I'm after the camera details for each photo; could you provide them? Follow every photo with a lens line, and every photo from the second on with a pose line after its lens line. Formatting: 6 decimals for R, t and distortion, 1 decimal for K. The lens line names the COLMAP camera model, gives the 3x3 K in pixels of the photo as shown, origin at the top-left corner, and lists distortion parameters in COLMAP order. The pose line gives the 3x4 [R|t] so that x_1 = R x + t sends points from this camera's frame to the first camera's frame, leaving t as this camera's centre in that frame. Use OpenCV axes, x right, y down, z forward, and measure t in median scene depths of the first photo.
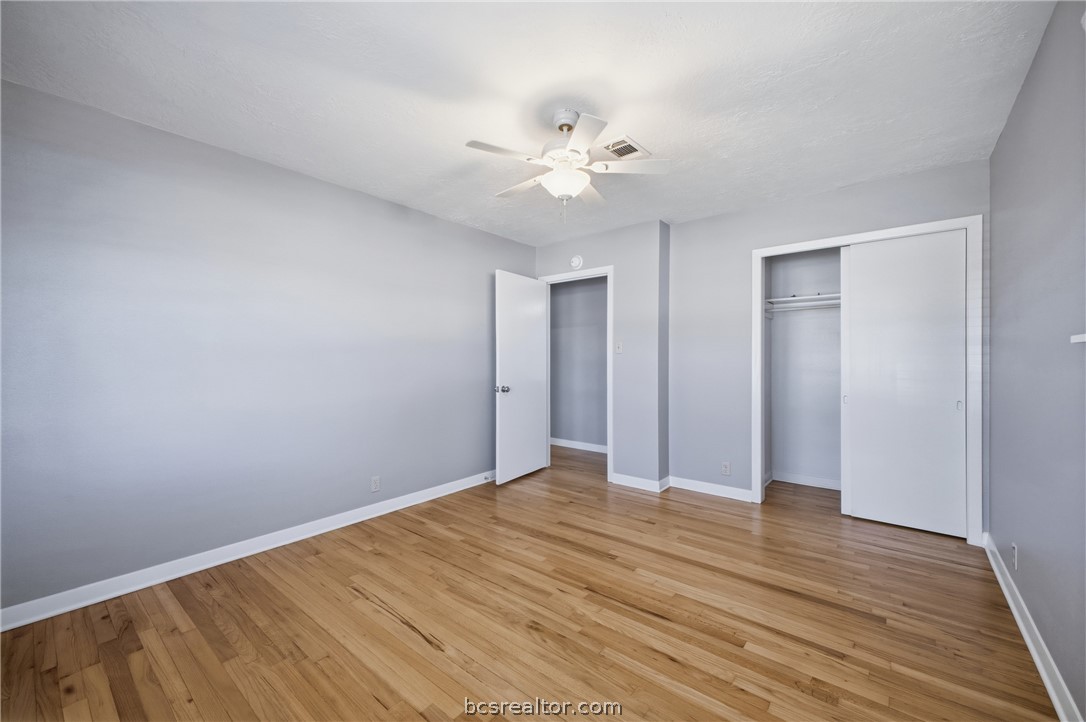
lens RADIAL K [[433.7, 0, 544.3], [0, 433.7, 361.8], [0, 0, 1]] dist [-0.002223, -0.000661]
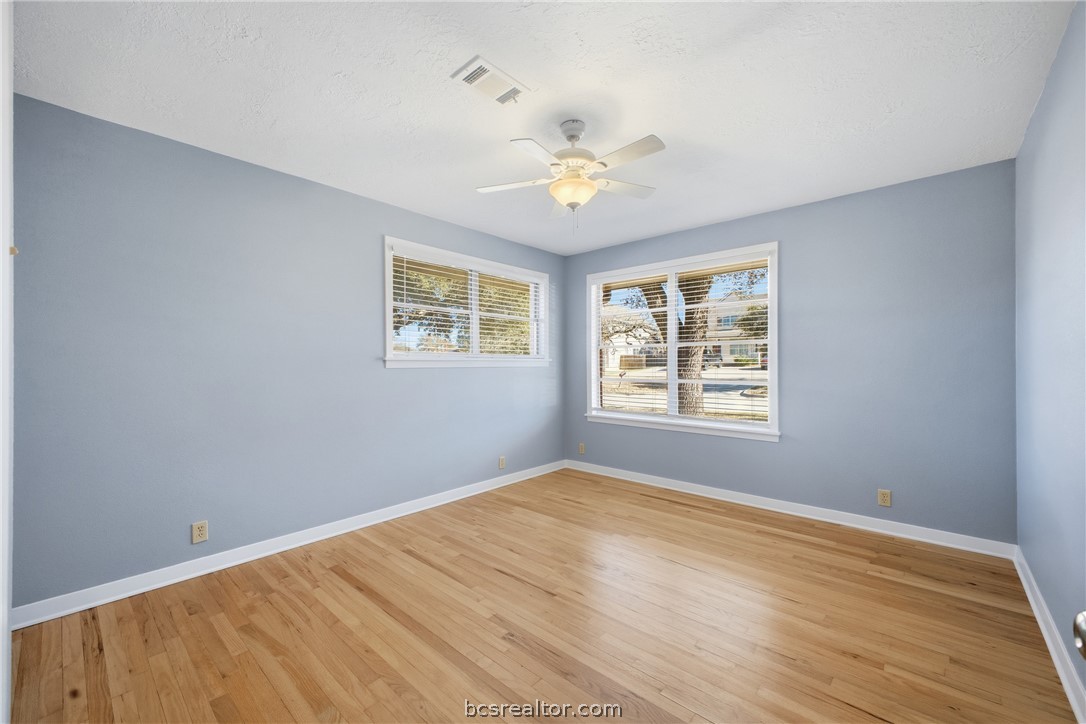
lens RADIAL K [[433.7, 0, 547.4], [0, 433.7, 361.4], [0, 0, 1]] dist [-0.002223, -0.000661]
pose [[-0.999564, 0.007360, 0.028581, 0.092124], [0.007309, 0.999972, -0.001859, -0.019166], [-0.028594, -0.001649, -0.999590, 2.292746]]
